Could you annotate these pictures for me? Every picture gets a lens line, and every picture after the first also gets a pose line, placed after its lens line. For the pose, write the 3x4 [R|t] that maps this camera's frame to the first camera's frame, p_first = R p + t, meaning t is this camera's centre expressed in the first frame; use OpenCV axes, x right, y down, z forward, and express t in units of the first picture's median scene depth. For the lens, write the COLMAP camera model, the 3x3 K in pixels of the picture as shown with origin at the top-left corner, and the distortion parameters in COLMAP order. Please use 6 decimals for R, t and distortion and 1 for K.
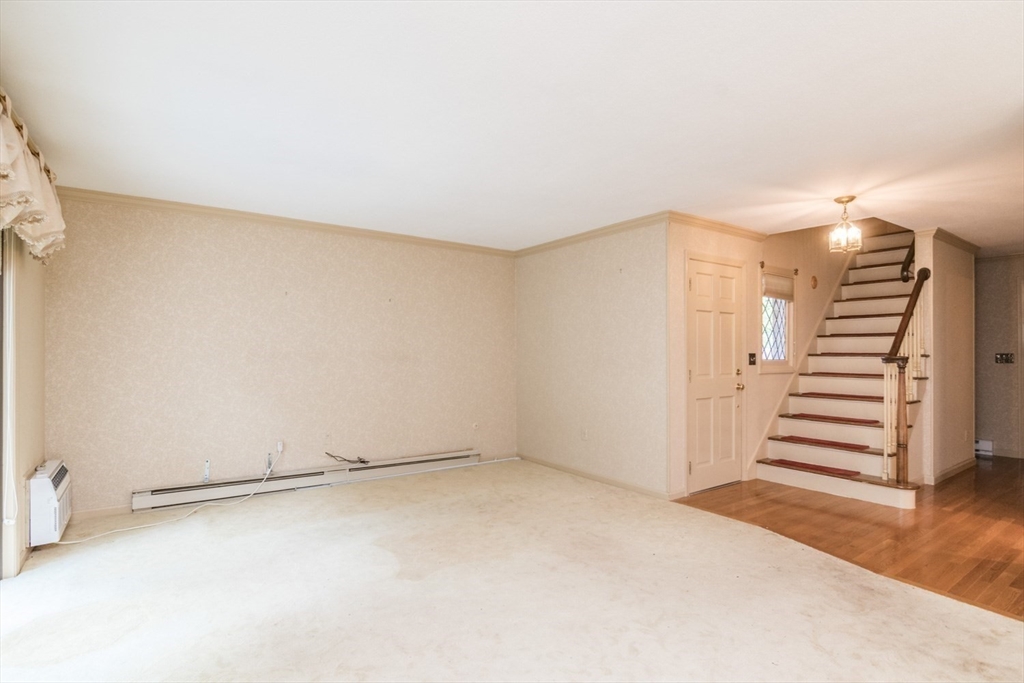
lens RADIAL K [[510.0, 0, 513.3], [0, 510.0, 346.2], [0, 0, 1]] dist [-0.017565, -0.001856]
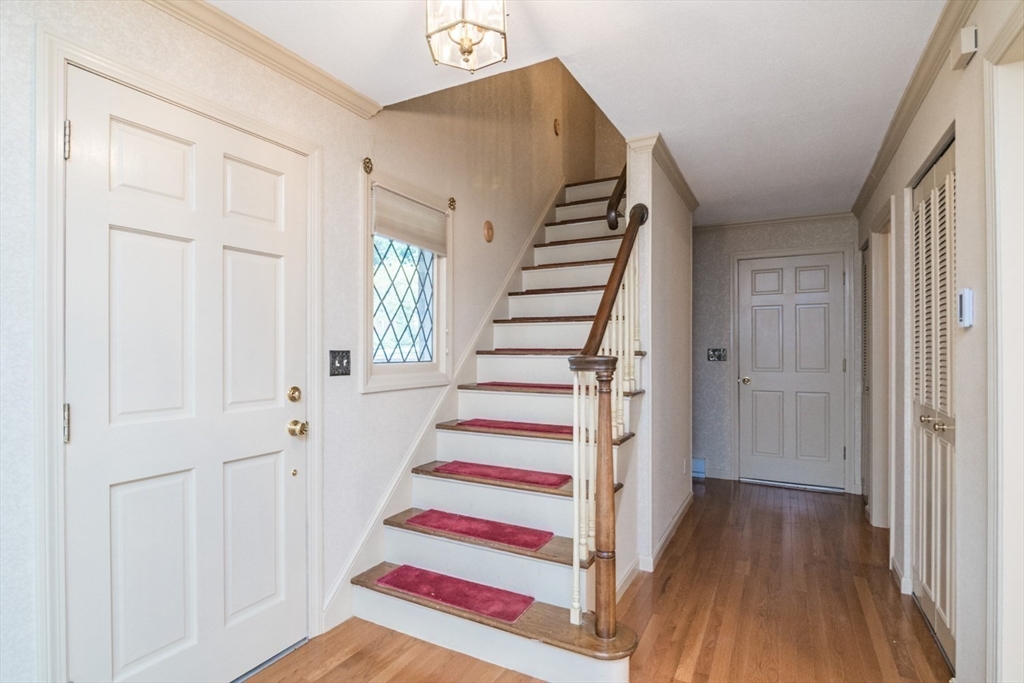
lens RADIAL K [[510.0, 0, 517.7], [0, 510.0, 342.5], [0, 0, 1]] dist [-0.017565, -0.001856]
pose [[0.891555, 0.002636, 0.452905, 0.422268], [-0.002644, 0.999996, -0.000616, 0.007014], [-0.452905, -0.000649, 0.891559, 0.536333]]
